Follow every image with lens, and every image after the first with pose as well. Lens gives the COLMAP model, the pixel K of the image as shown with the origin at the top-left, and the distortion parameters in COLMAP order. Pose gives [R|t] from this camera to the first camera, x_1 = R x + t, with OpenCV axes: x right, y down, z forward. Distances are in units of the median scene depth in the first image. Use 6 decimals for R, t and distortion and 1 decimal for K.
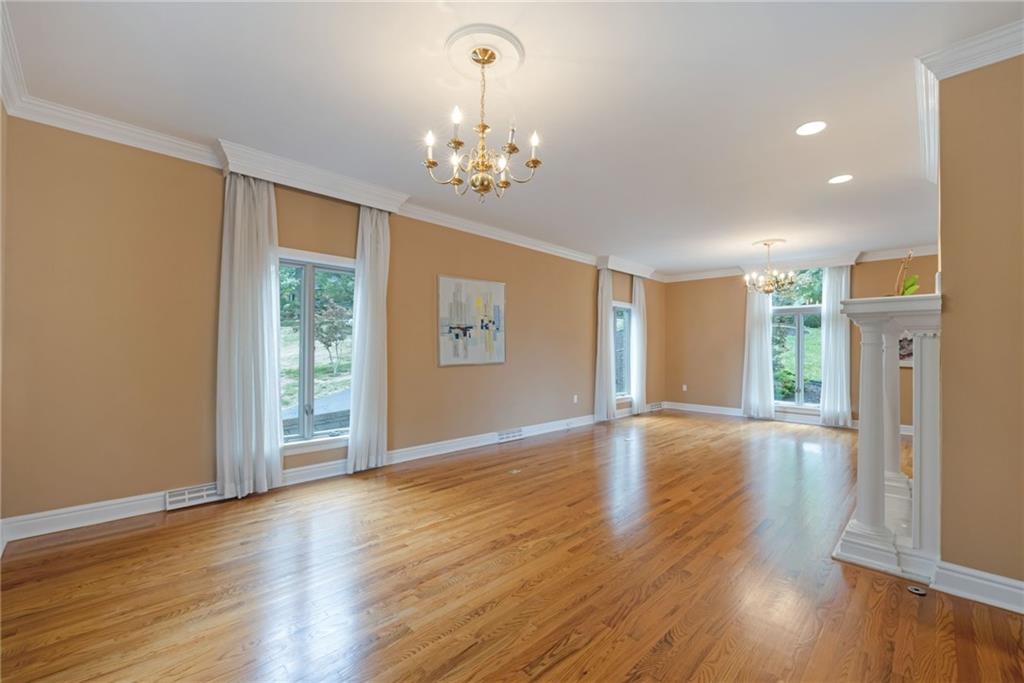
lens RADIAL K [[420.6, 0, 509.1], [0, 420.6, 341.3], [0, 0, 1]] dist [0.001458, 0.000131]
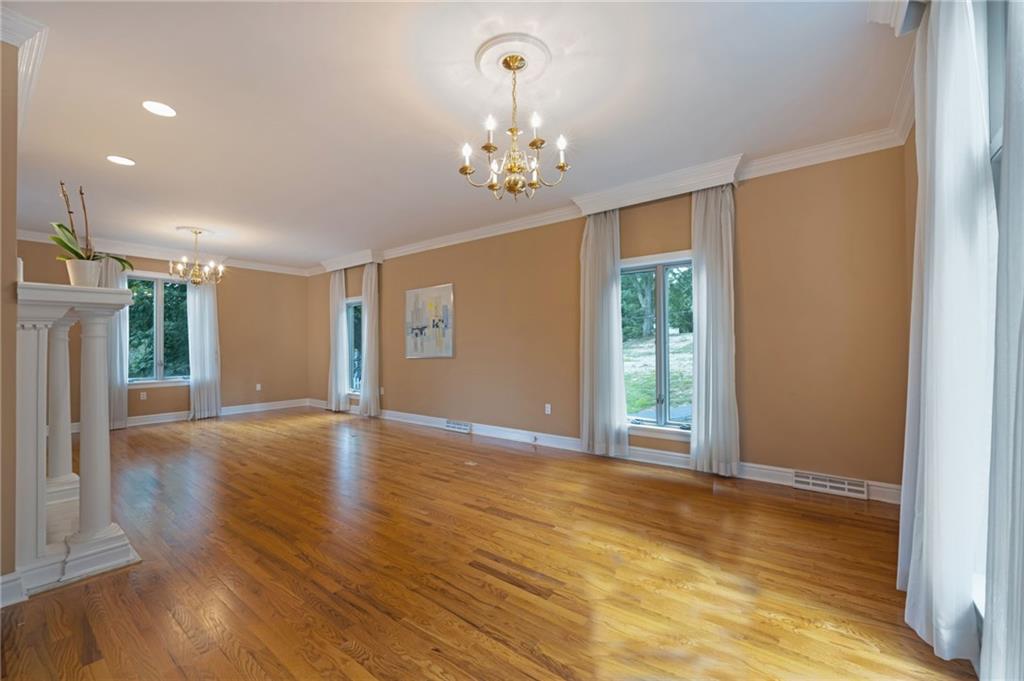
lens RADIAL K [[407.3, 0, 533.5], [0, 407.3, 341.2], [0, 0, 1]] dist [-0.001222, -0.000125]
pose [[0.166286, -0.016790, -0.985935, 1.072050], [0.030475, 0.999465, -0.011881, 0.029652], [0.985607, -0.028071, 0.166708, 1.054006]]
